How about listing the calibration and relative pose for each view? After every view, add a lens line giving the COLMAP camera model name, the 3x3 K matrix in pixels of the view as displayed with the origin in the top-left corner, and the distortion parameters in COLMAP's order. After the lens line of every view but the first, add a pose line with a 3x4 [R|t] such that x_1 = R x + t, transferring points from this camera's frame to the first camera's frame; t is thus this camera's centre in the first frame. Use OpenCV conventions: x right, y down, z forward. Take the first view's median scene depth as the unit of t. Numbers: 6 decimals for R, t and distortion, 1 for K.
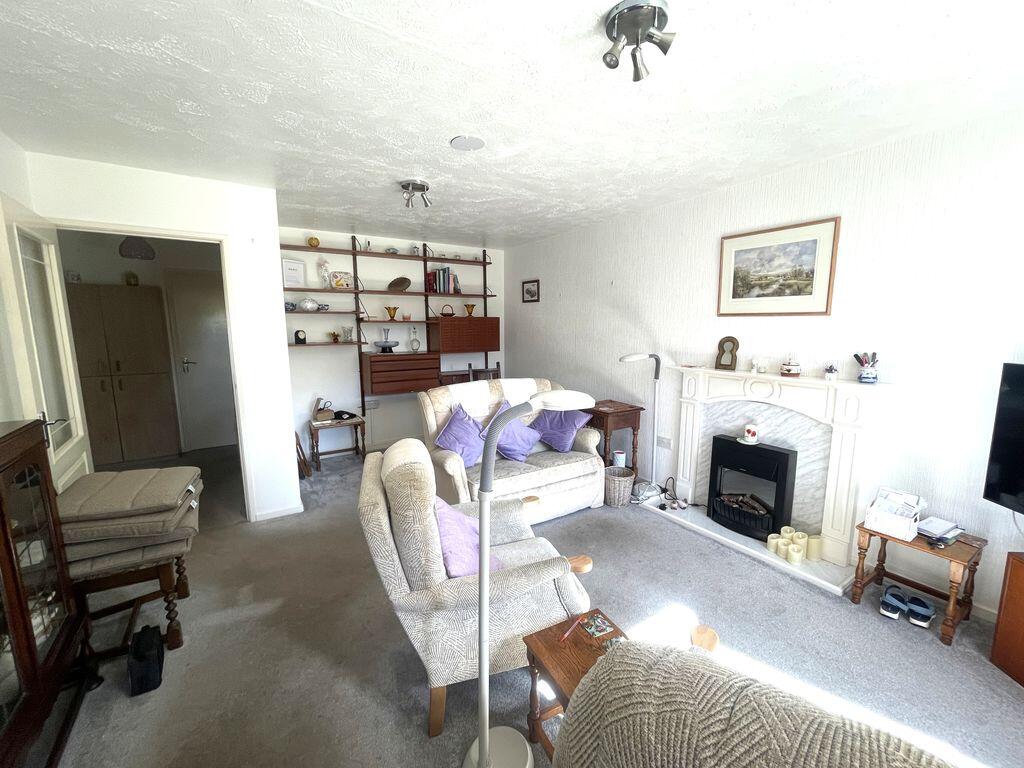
lens RADIAL K [[417.1, 0, 513.3], [0, 417.1, 382.9], [0, 0, 1]] dist [-0.000641, -0.000025]
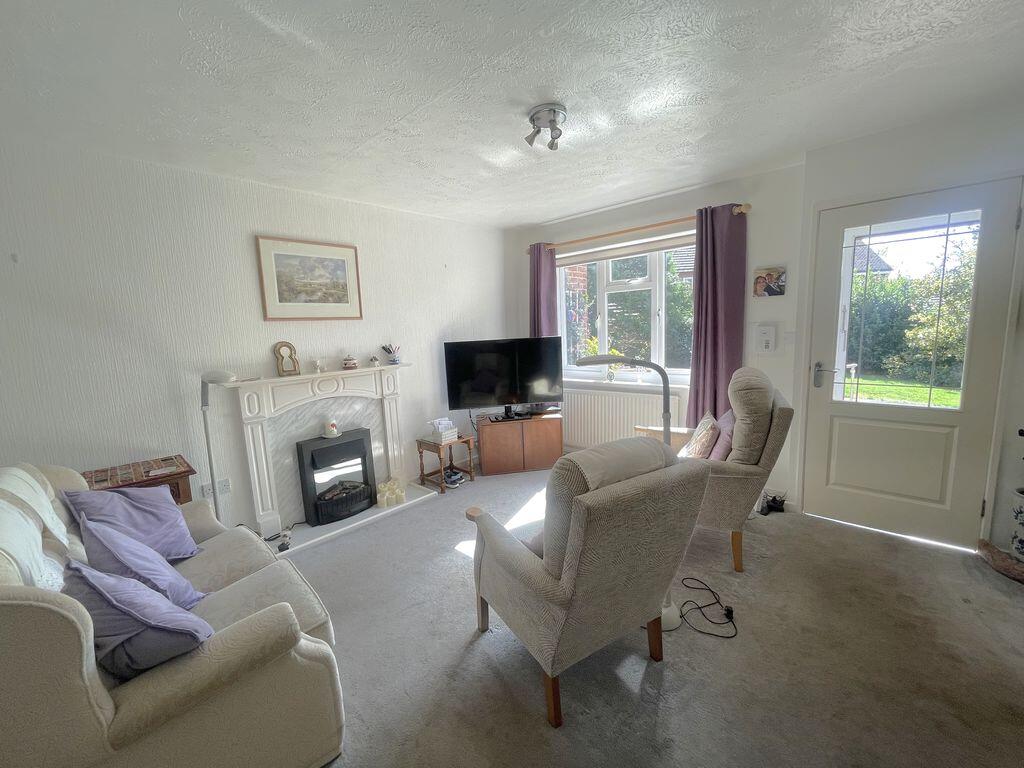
lens RADIAL K [[417.1, 0, 514.4], [0, 417.1, 385.6], [0, 0, 1]] dist [-0.000641, -0.000025]
pose [[-0.238469, -0.127336, 0.962766, -0.601978], [0.183030, 0.967708, 0.173325, -0.088749], [-0.953747, 0.217548, -0.207462, 0.769031]]
